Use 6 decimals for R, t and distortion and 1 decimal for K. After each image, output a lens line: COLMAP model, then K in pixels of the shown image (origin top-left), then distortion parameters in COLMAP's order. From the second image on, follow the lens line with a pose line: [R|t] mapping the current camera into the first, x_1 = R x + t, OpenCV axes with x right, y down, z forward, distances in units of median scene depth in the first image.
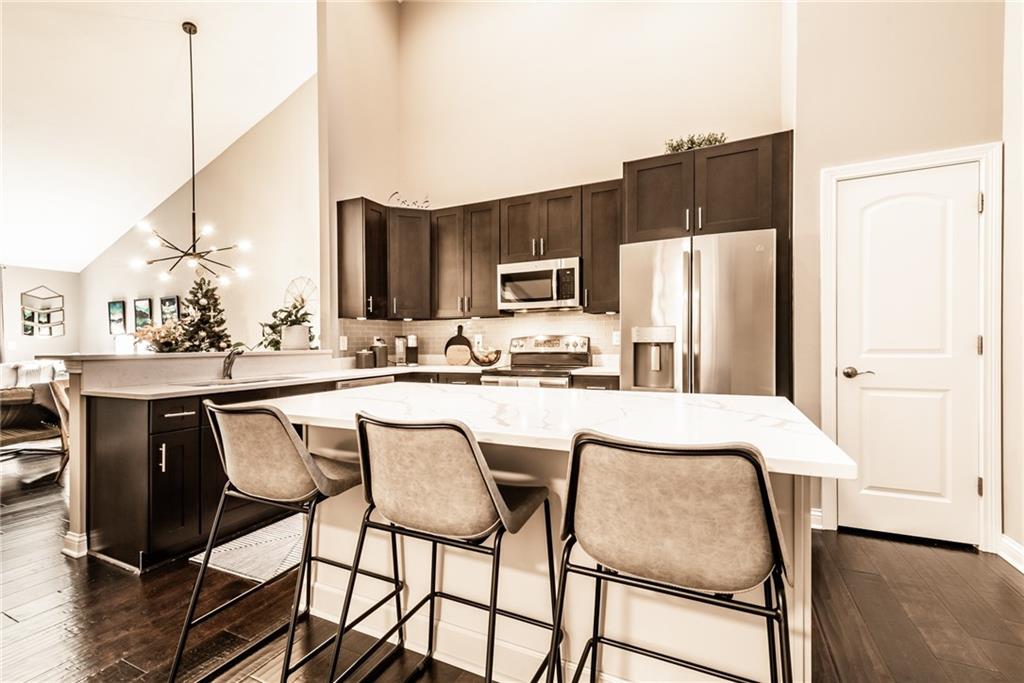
lens RADIAL K [[424.0, 0, 515.2], [0, 424.0, 338.4], [0, 0, 1]] dist [0.008607, 0.000243]
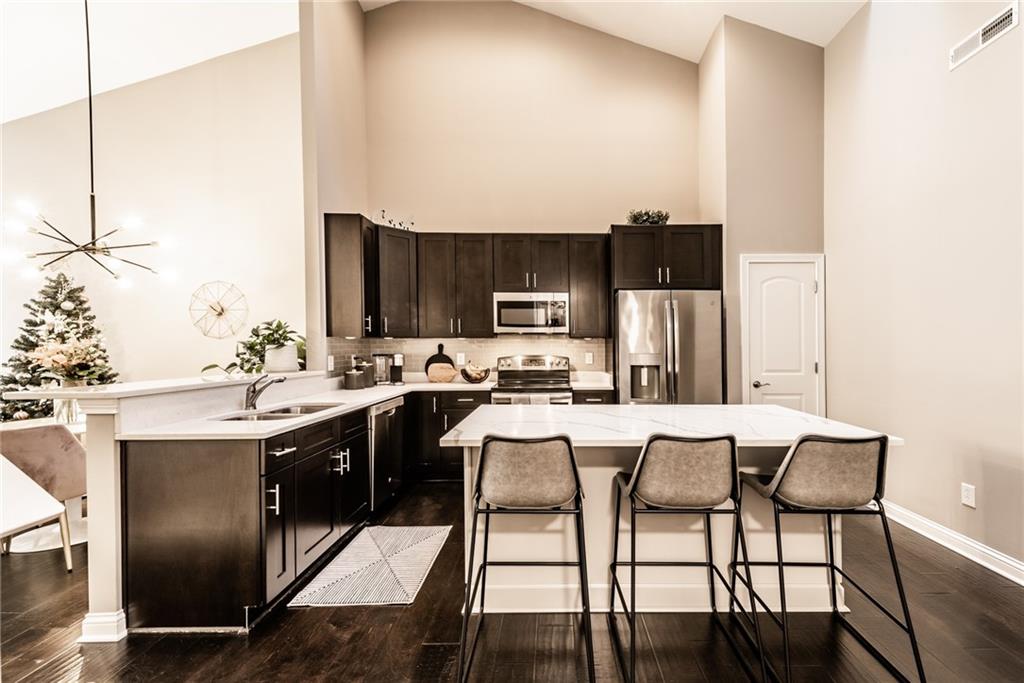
lens RADIAL K [[409.3, 0, 551.9], [0, 409.3, 336.1], [0, 0, 1]] dist [0.009728, -0.000191]
pose [[0.907137, 0.021863, 0.420266, -0.356947], [-0.012883, 0.999624, -0.024195, -0.034564], [-0.420637, 0.016534, 0.907078, -0.041996]]
